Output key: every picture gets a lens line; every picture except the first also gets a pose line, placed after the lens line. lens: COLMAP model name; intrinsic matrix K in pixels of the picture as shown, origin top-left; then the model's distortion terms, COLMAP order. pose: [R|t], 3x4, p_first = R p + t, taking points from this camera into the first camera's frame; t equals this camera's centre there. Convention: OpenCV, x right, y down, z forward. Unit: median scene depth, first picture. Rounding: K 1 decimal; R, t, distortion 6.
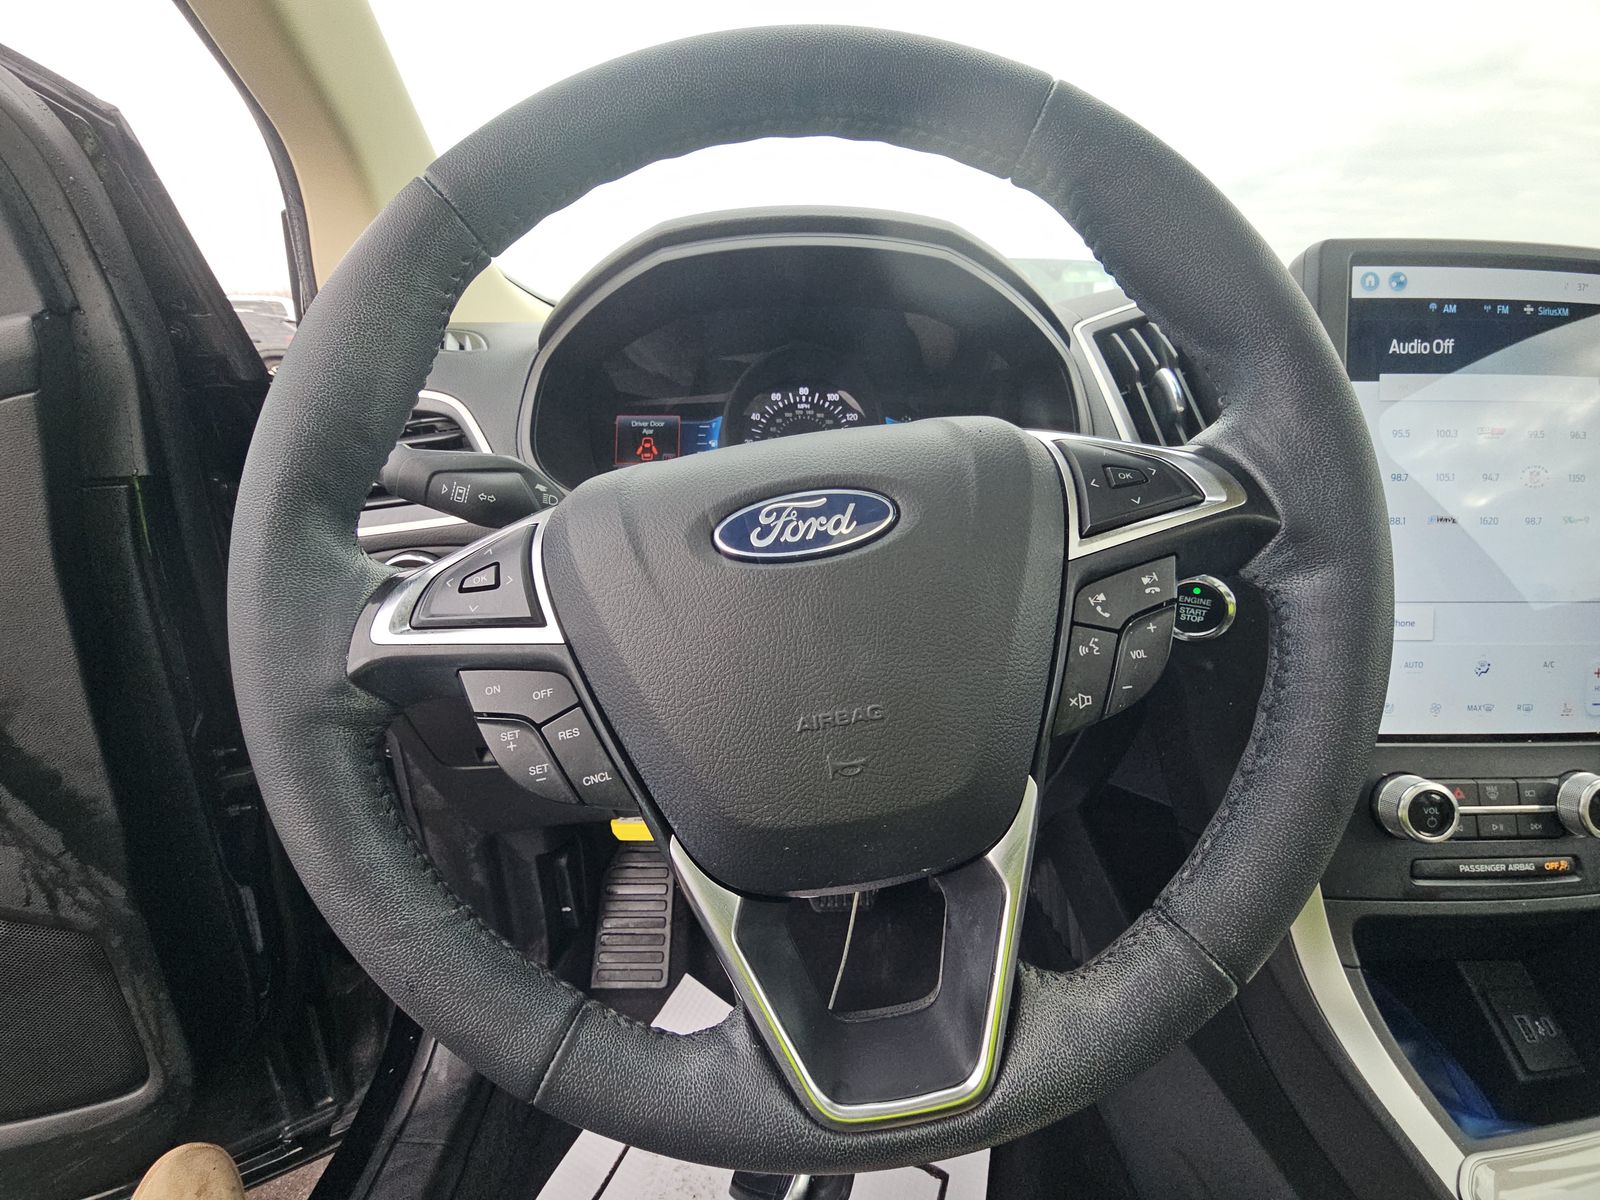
lens RADIAL K [[656.9, 0, 803.3], [0, 656.9, 605.3], [0, 0, 1]] dist [0.011523, -0.006674]
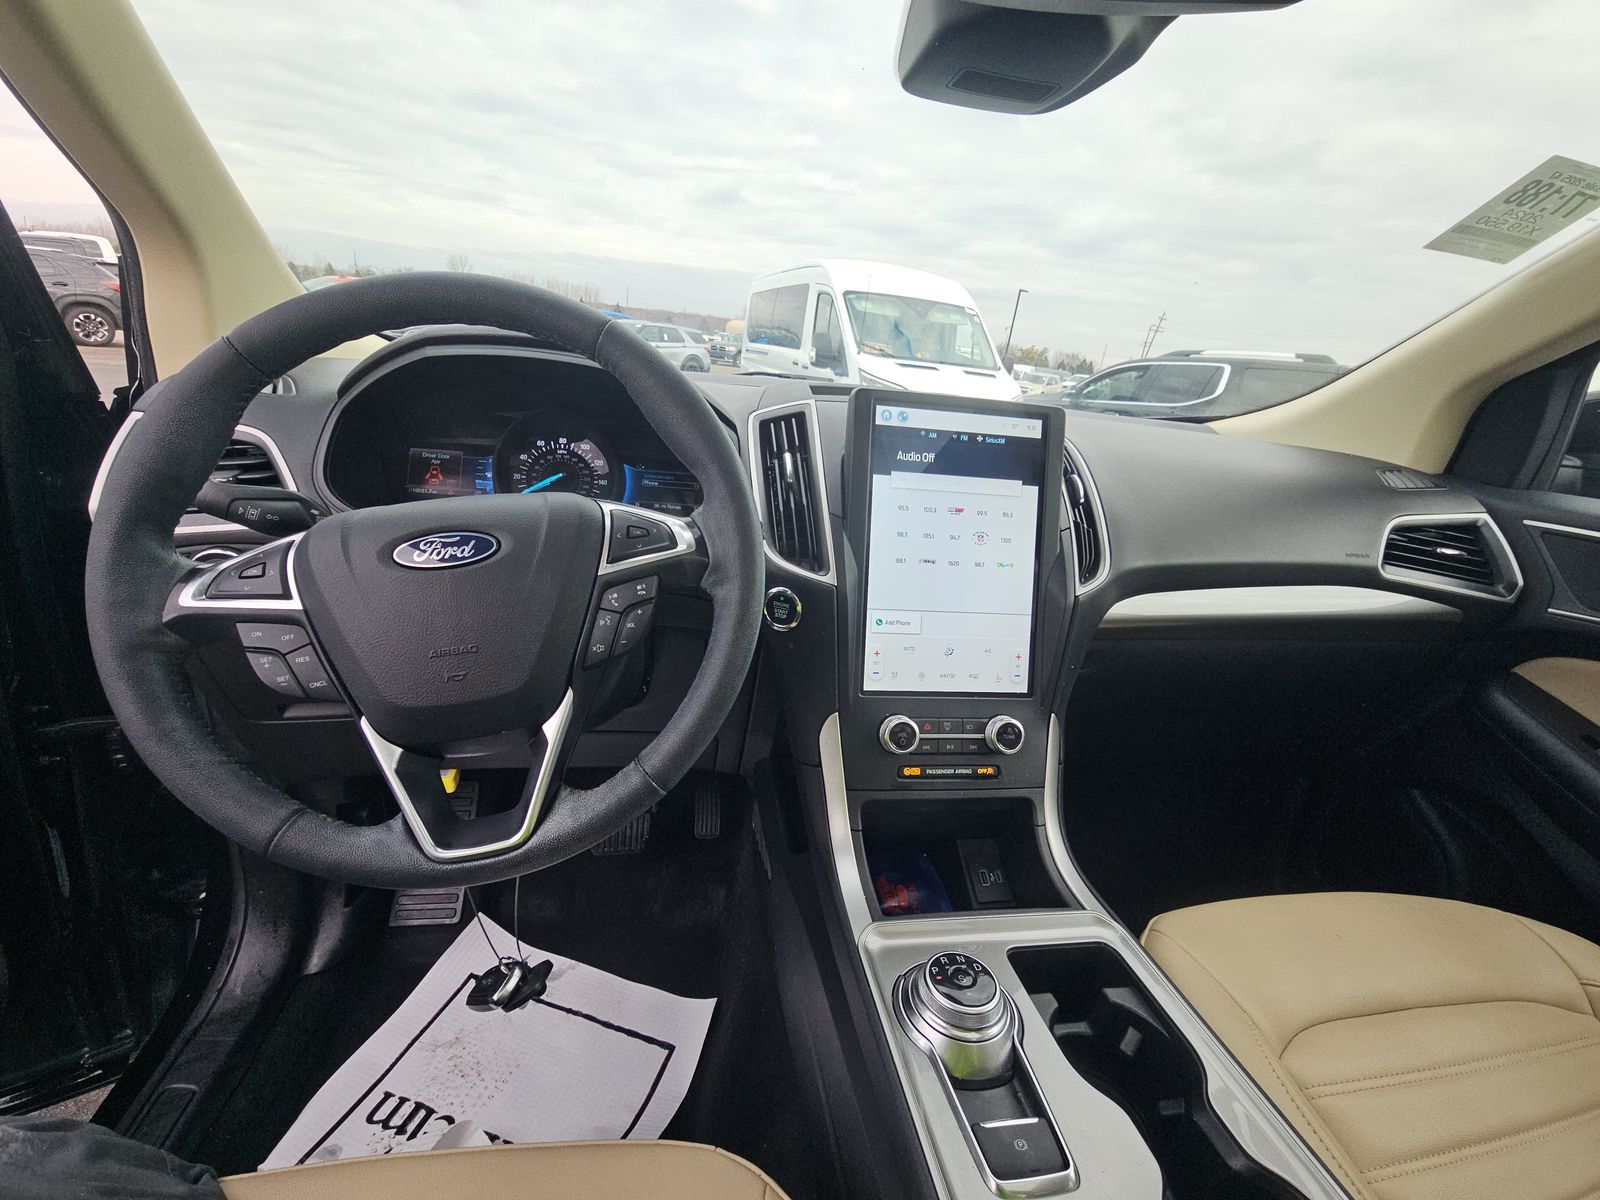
lens RADIAL K [[656.9, 0, 803.3], [0, 656.9, 605.3], [0, 0, 1]] dist [0.011523, -0.006674]
pose [[0.985666, 0.037229, 0.164549, 0.574081], [-0.035686, 0.999287, -0.012320, 0.017234], [-0.164890, 0.006272, 0.986292, -0.834086]]
